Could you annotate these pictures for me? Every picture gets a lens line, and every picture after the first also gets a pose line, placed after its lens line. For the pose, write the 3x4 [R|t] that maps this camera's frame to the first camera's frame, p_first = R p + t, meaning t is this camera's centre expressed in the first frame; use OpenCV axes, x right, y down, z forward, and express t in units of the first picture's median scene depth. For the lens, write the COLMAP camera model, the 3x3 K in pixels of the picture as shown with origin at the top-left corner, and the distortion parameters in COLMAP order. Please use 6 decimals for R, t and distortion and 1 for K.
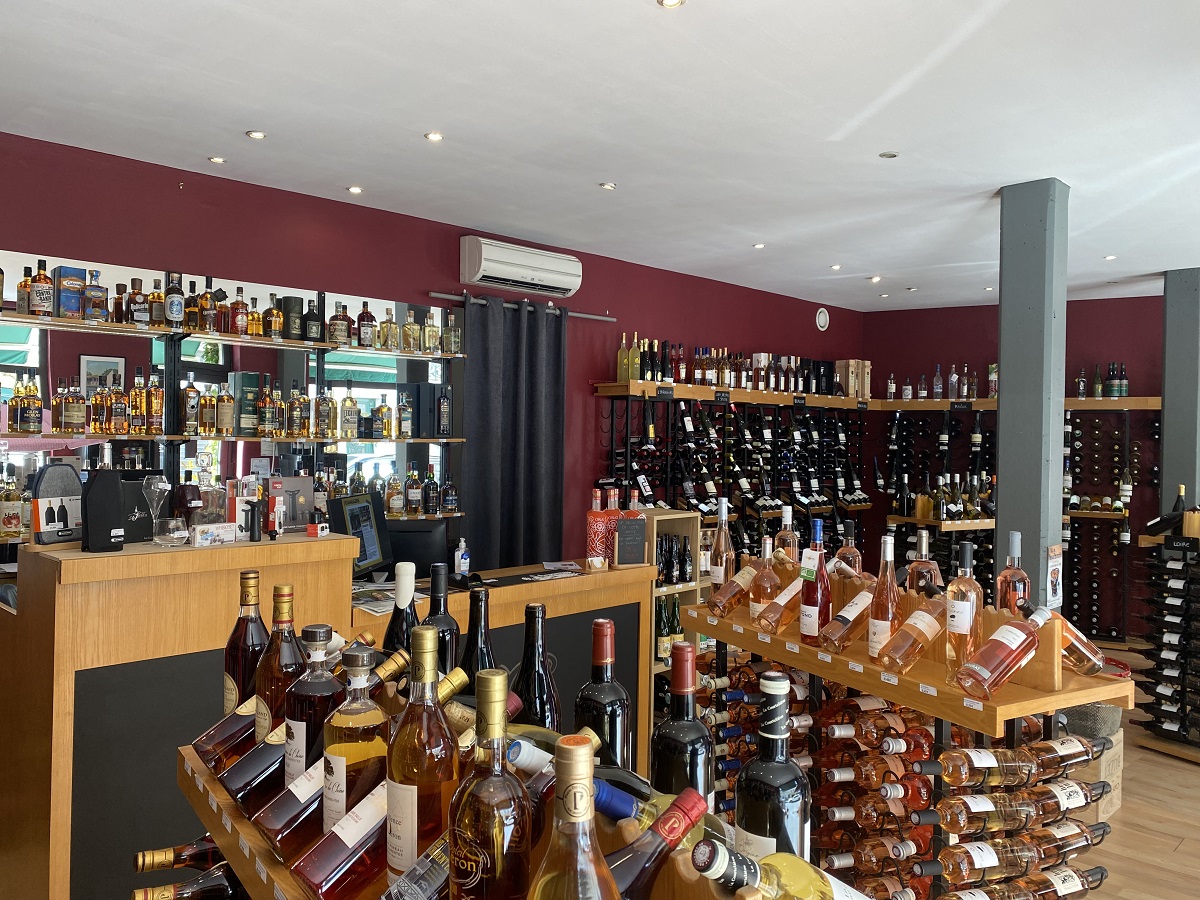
lens RADIAL K [[913.0, 0, 599.2], [0, 913.0, 448.5], [0, 0, 1]] dist [0.049522, -0.065736]
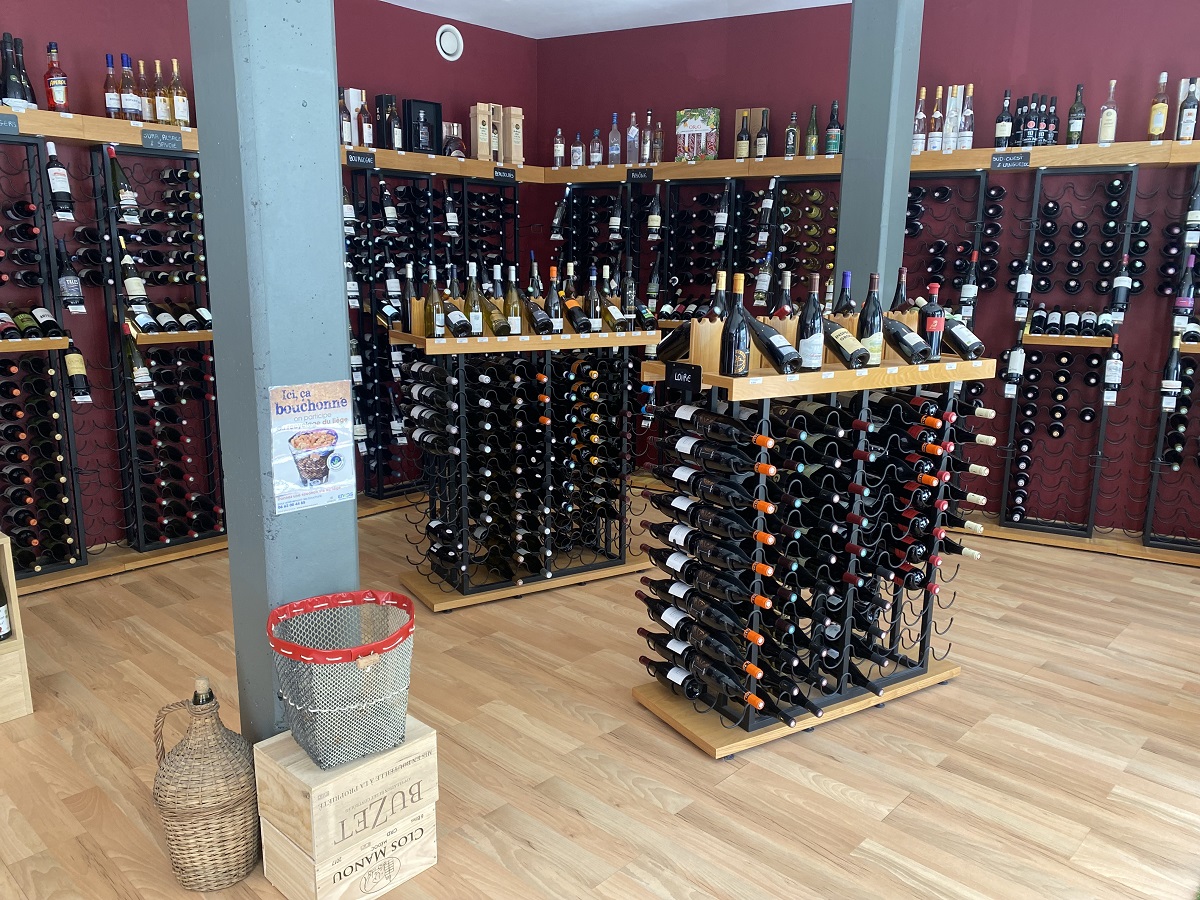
lens RADIAL K [[913.0, 0, 599.6], [0, 913.0, 453.0], [0, 0, 1]] dist [0.049522, -0.065736]
pose [[0.999938, -0.001899, 0.010975, 0.352260], [-0.000270, 0.980934, 0.194338, 0.025773], [-0.011135, -0.194329, 0.980873, 0.274261]]
